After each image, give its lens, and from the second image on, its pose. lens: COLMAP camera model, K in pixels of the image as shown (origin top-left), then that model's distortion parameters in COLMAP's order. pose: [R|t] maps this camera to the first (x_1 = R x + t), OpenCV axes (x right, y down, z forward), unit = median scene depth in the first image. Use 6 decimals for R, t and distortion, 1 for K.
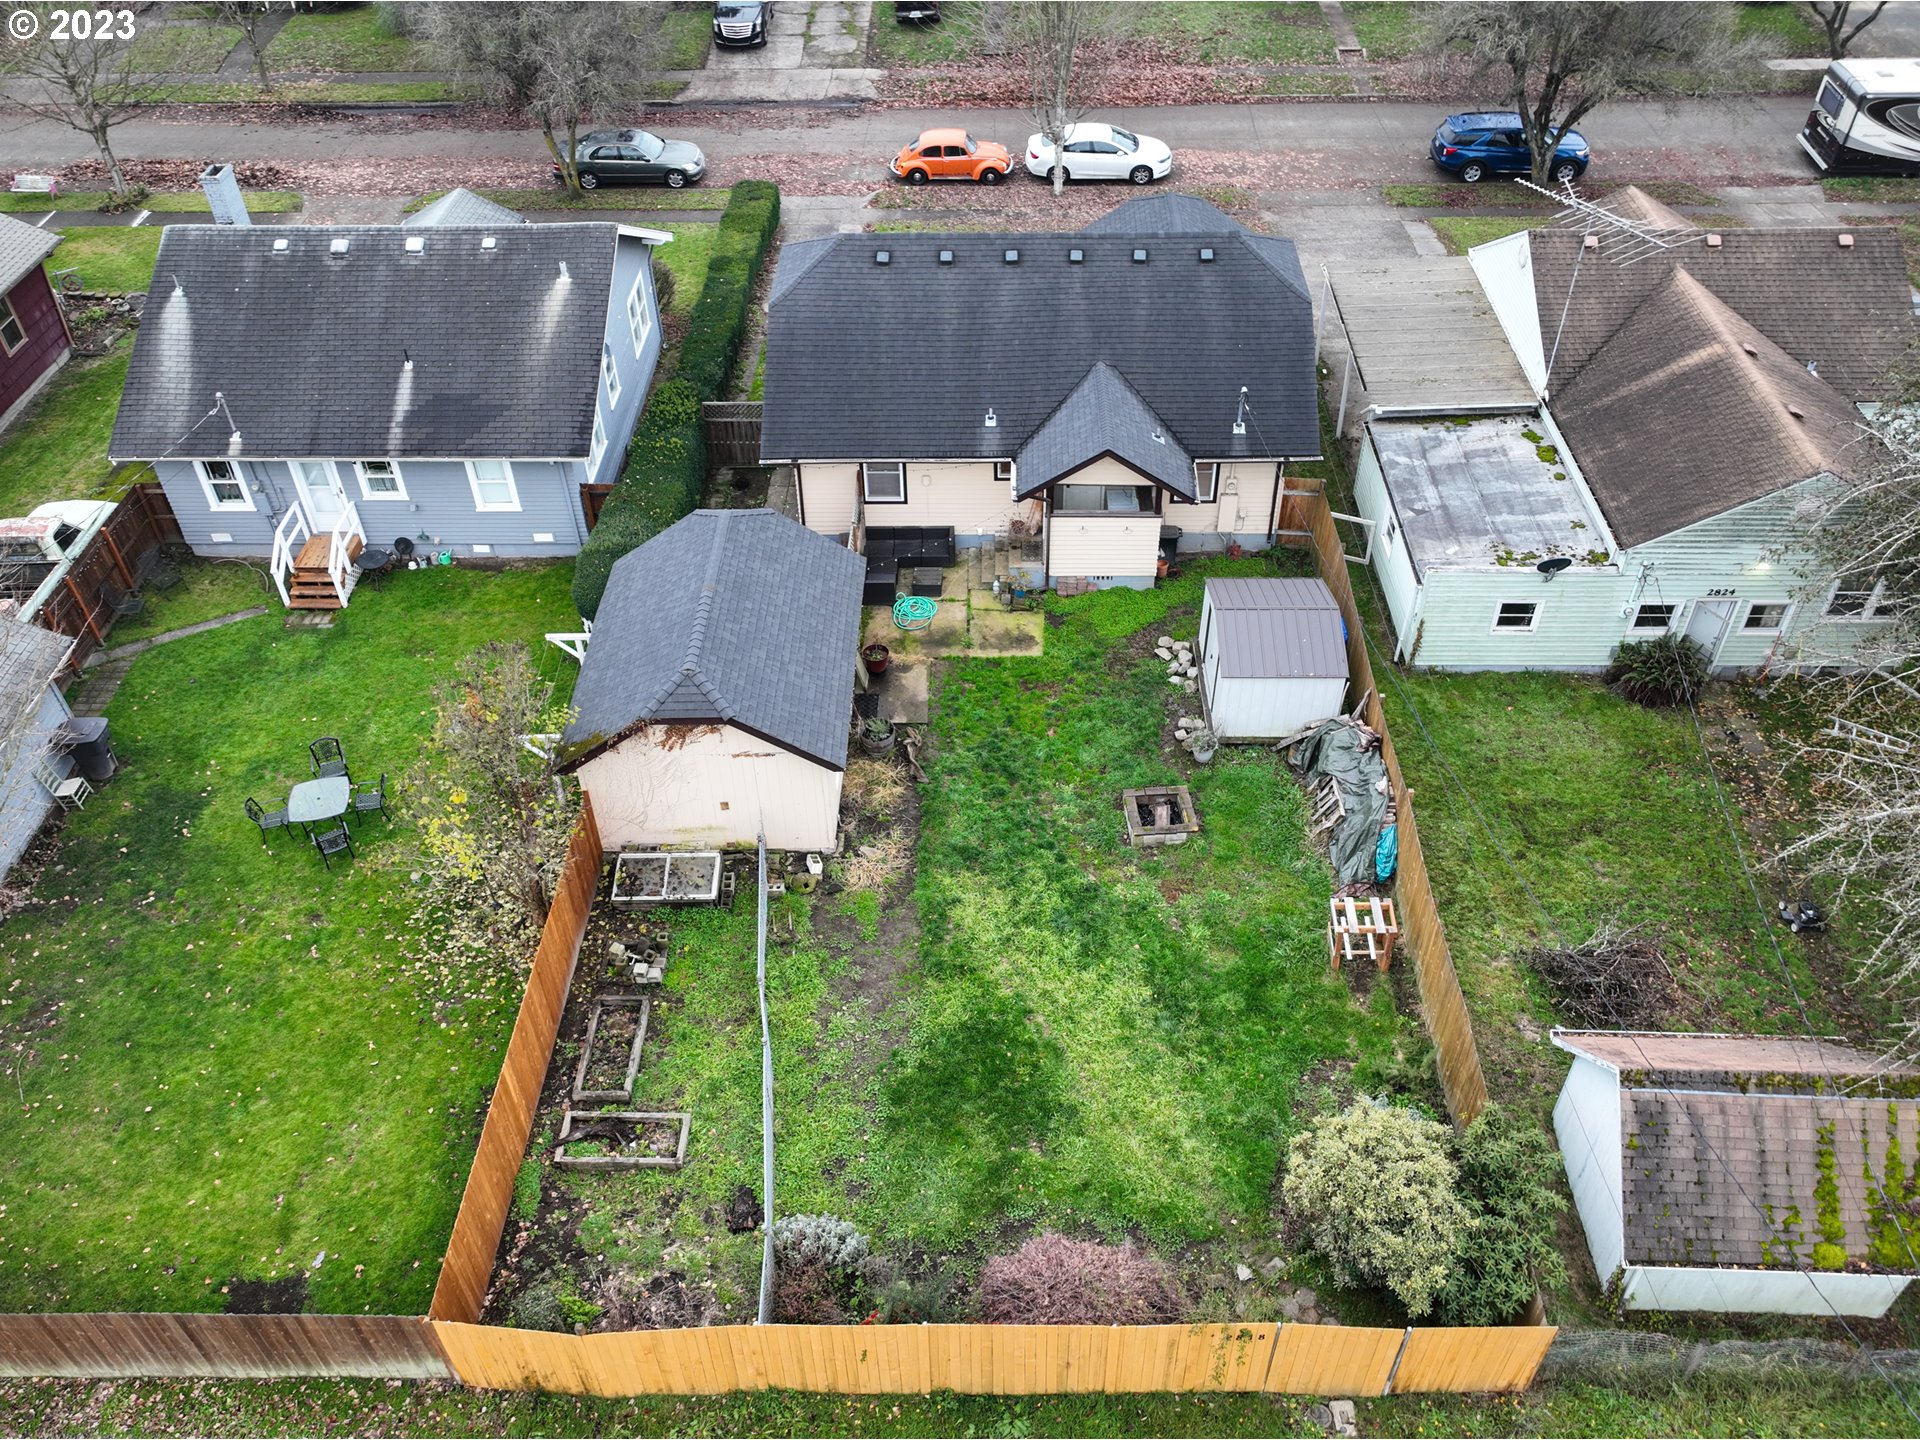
lens RADIAL K [[1536.1, 0, 960.0], [0, 1536.1, 720.0], [0, 0, 1]] dist [0.019272, 0.000616]
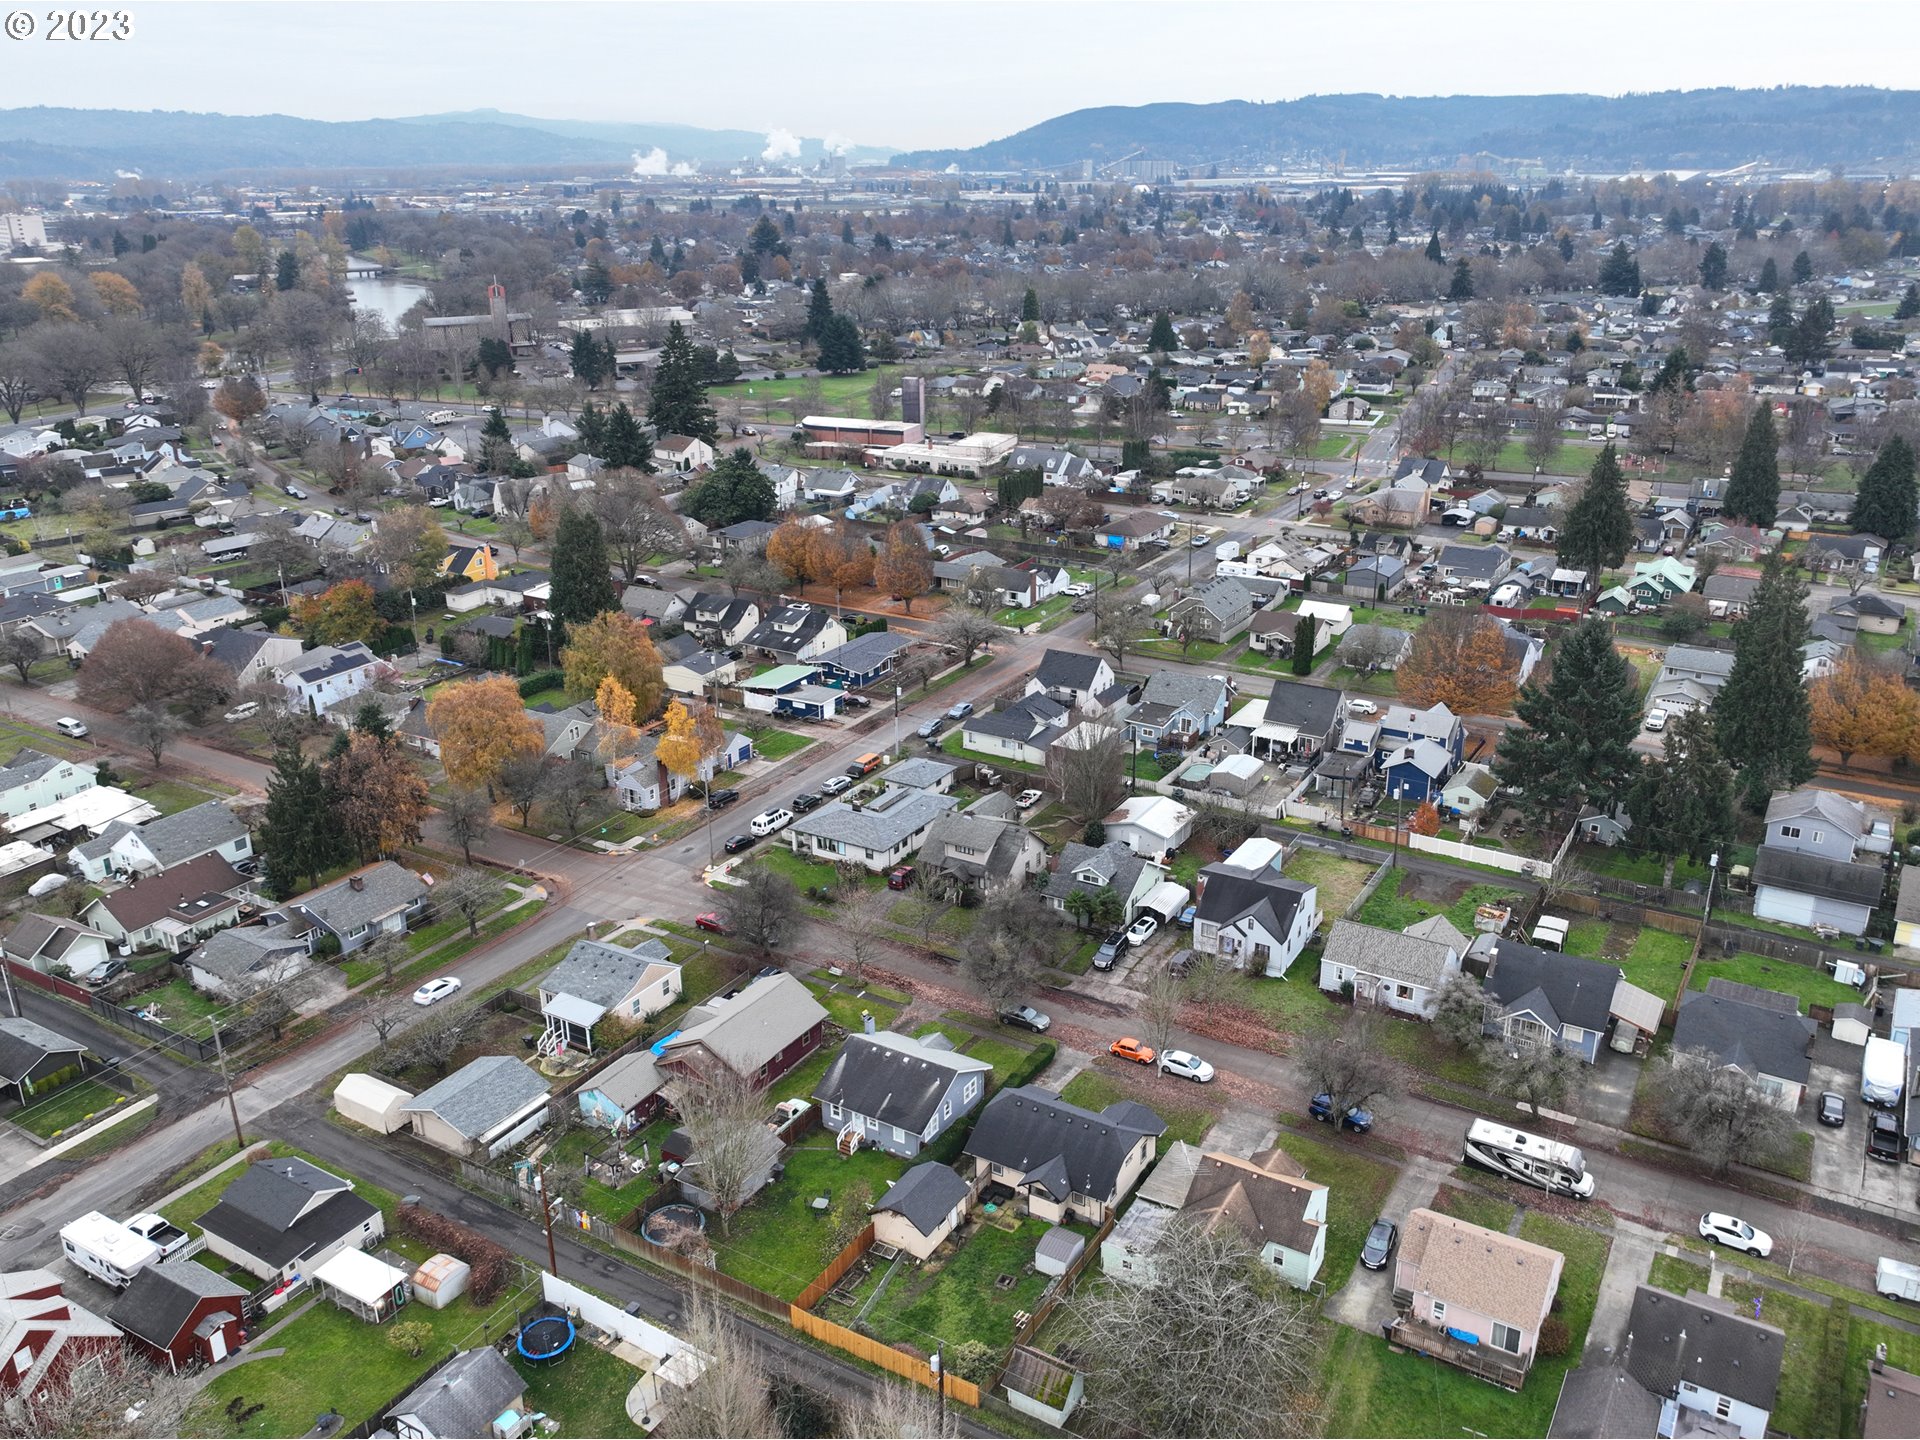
lens RADIAL K [[1536.1, 0, 960.0], [0, 1536.1, 720.0], [0, 0, 1]] dist [0.019272, 0.000616]
pose [[0.867634, 0.181617, -0.462847, 1.417266], [-0.335787, 0.900572, -0.276075, -0.090282], [0.366687, 0.394949, 0.842351, -2.541610]]
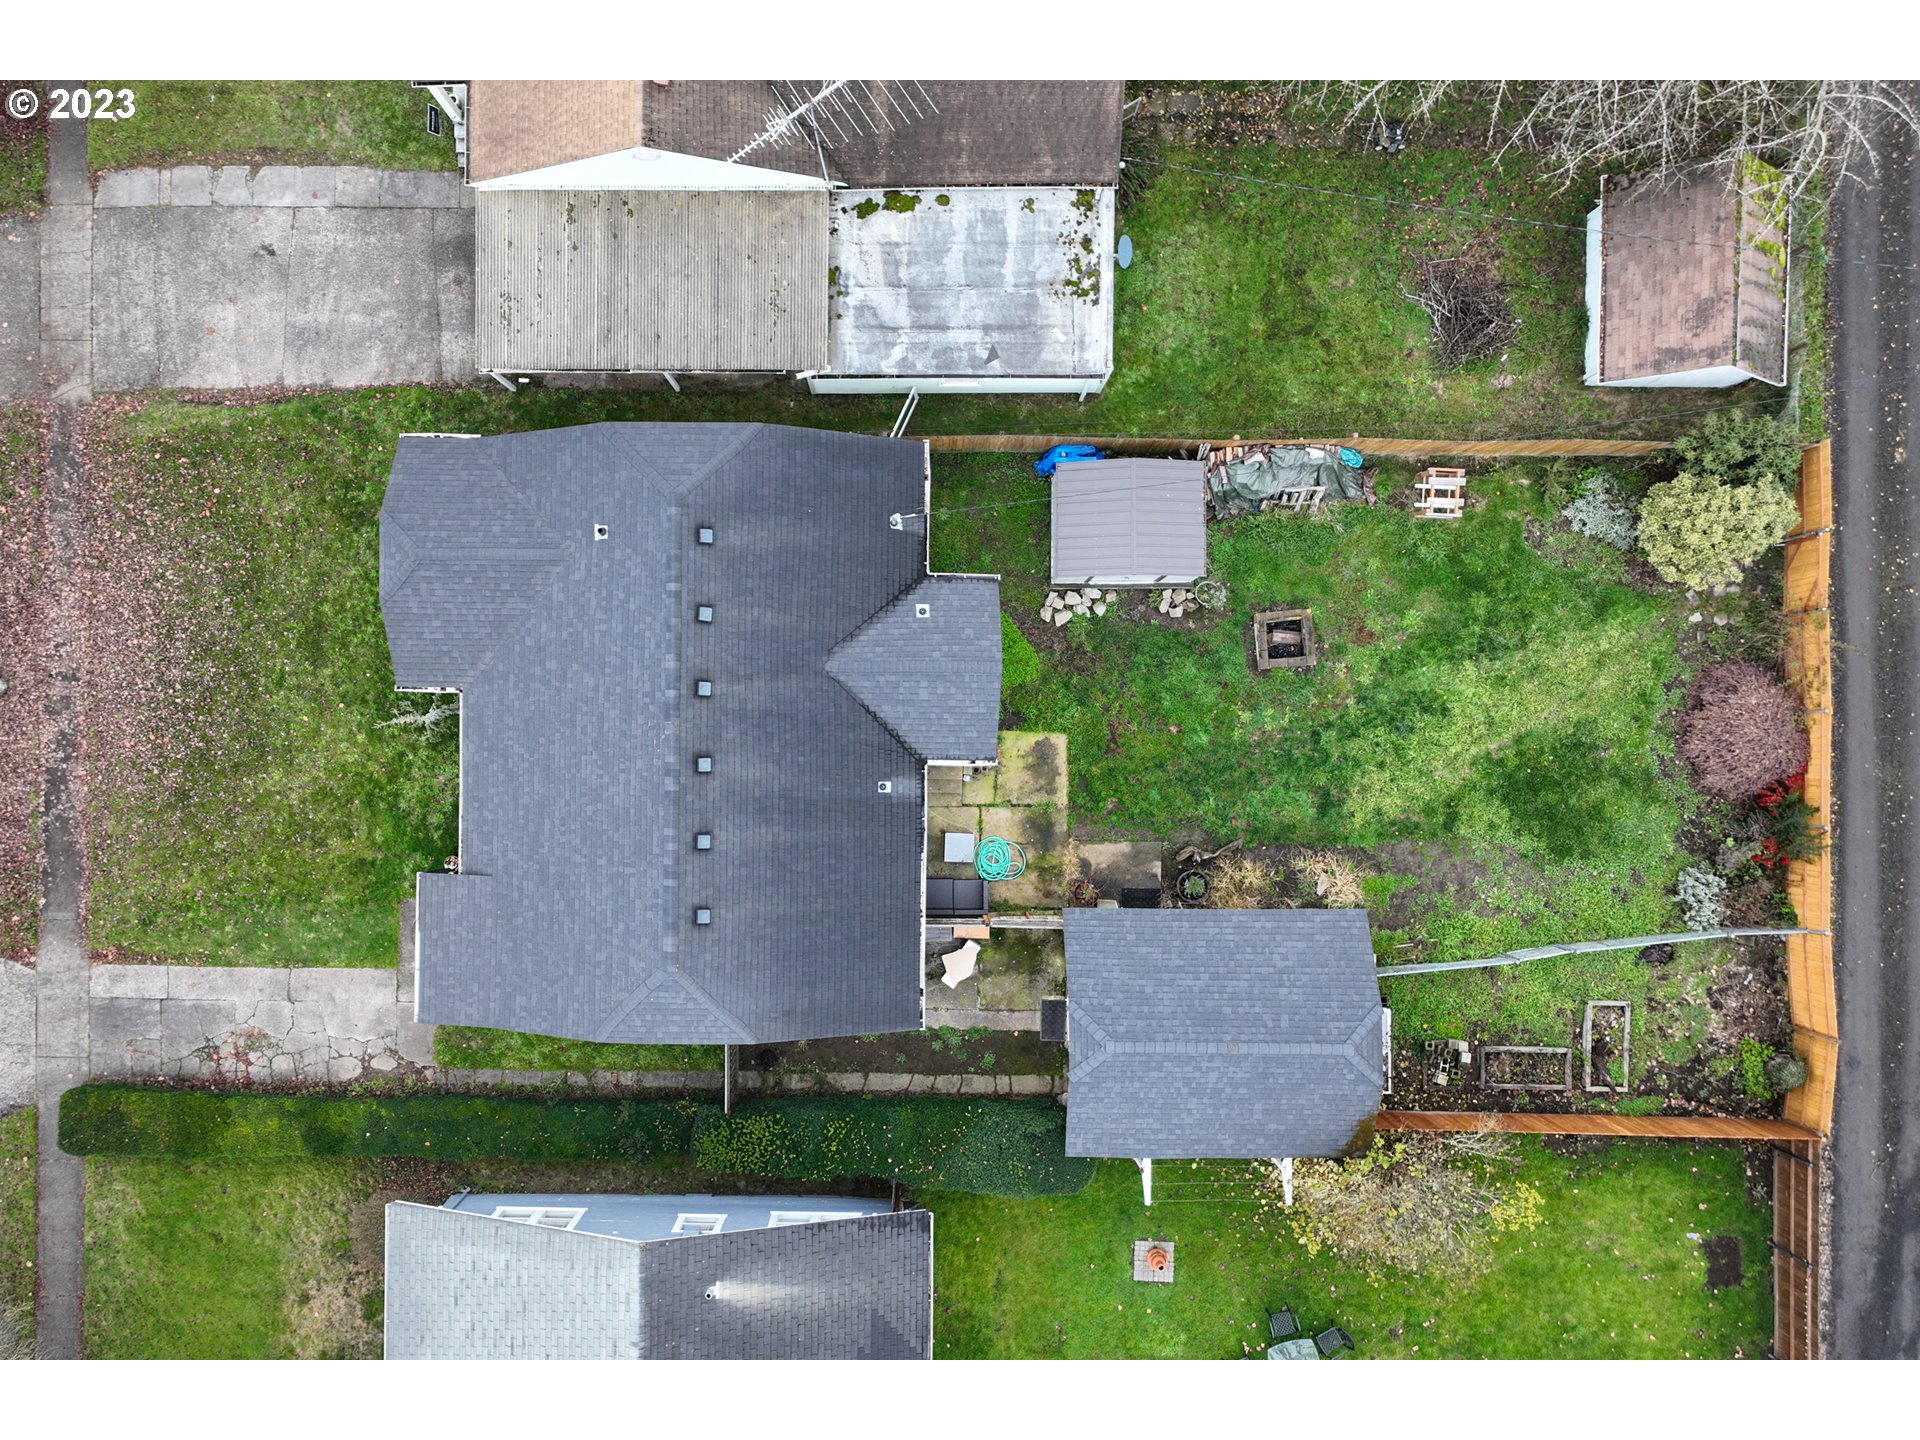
lens RADIAL K [[1536.1, 0, 960.0], [0, 1536.1, 720.0], [0, 0, 1]] dist [0.019272, 0.000616]
pose [[-0.014788, -0.999831, 0.010919, 0.055251], [0.687942, -0.002249, 0.725762, -0.884396], [-0.725615, 0.018244, 0.687859, 0.348744]]
